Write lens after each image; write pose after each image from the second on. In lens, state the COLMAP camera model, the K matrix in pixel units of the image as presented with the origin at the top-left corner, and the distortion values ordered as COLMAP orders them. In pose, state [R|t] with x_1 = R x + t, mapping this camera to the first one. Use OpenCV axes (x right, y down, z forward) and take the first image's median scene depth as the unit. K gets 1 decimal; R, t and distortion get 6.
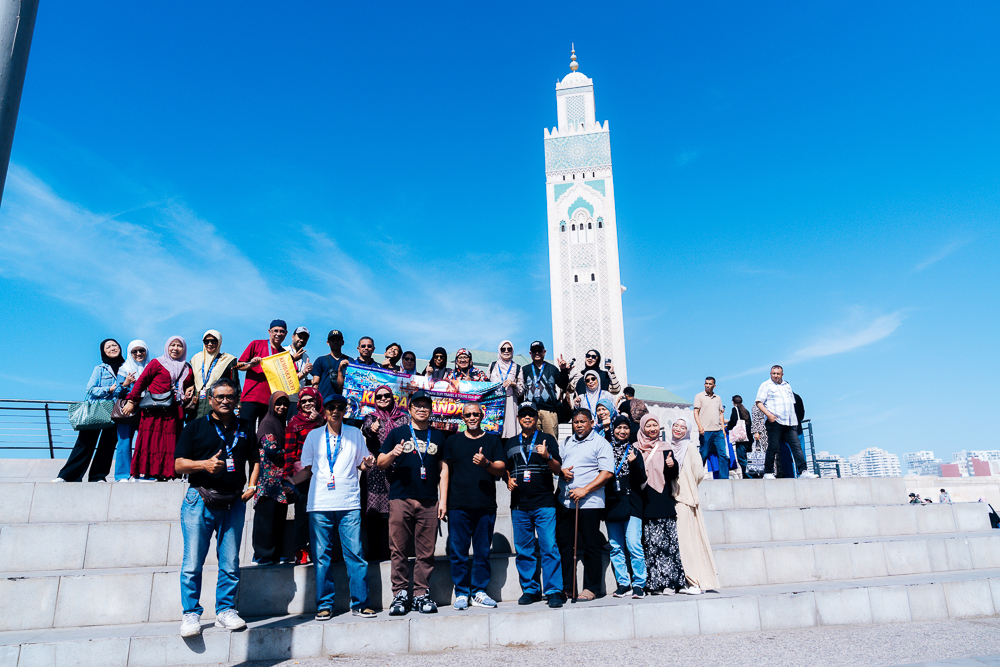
lens RADIAL K [[682.8, 0, 500.0], [0, 682.8, 333.5], [0, 0, 1]] dist [-0.001818, -0.000936]
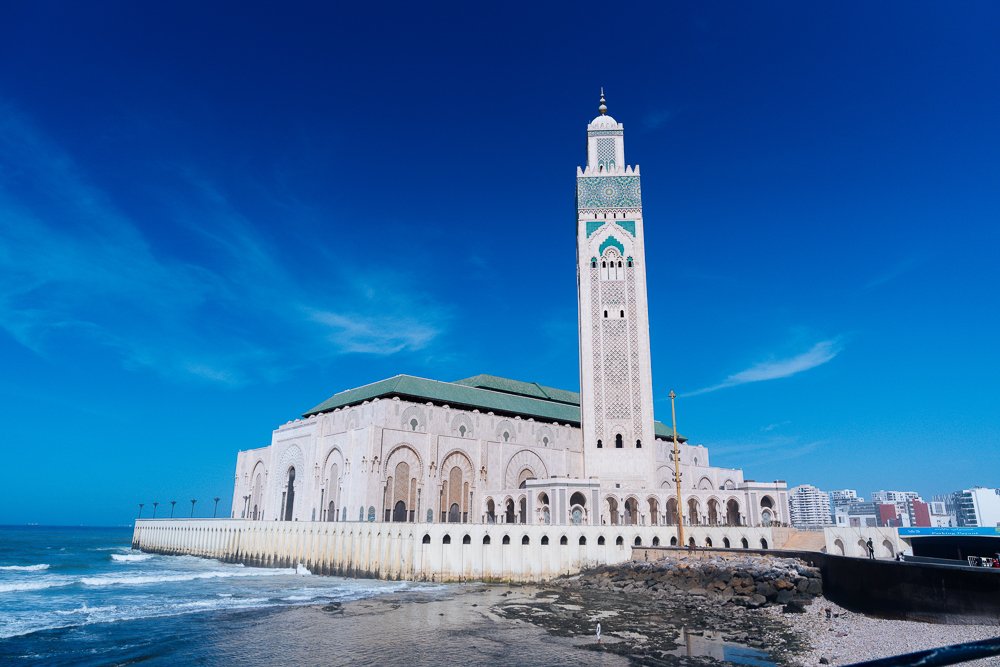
lens RADIAL K [[682.8, 0, 500.0], [0, 682.8, 333.5], [0, 0, 1]] dist [-0.001818, -0.000936]
pose [[0.991717, 0.065914, 0.110242, -0.153109], [-0.062639, 0.997493, -0.032913, -0.006441], [-0.112135, 0.025735, 0.993360, -0.010894]]
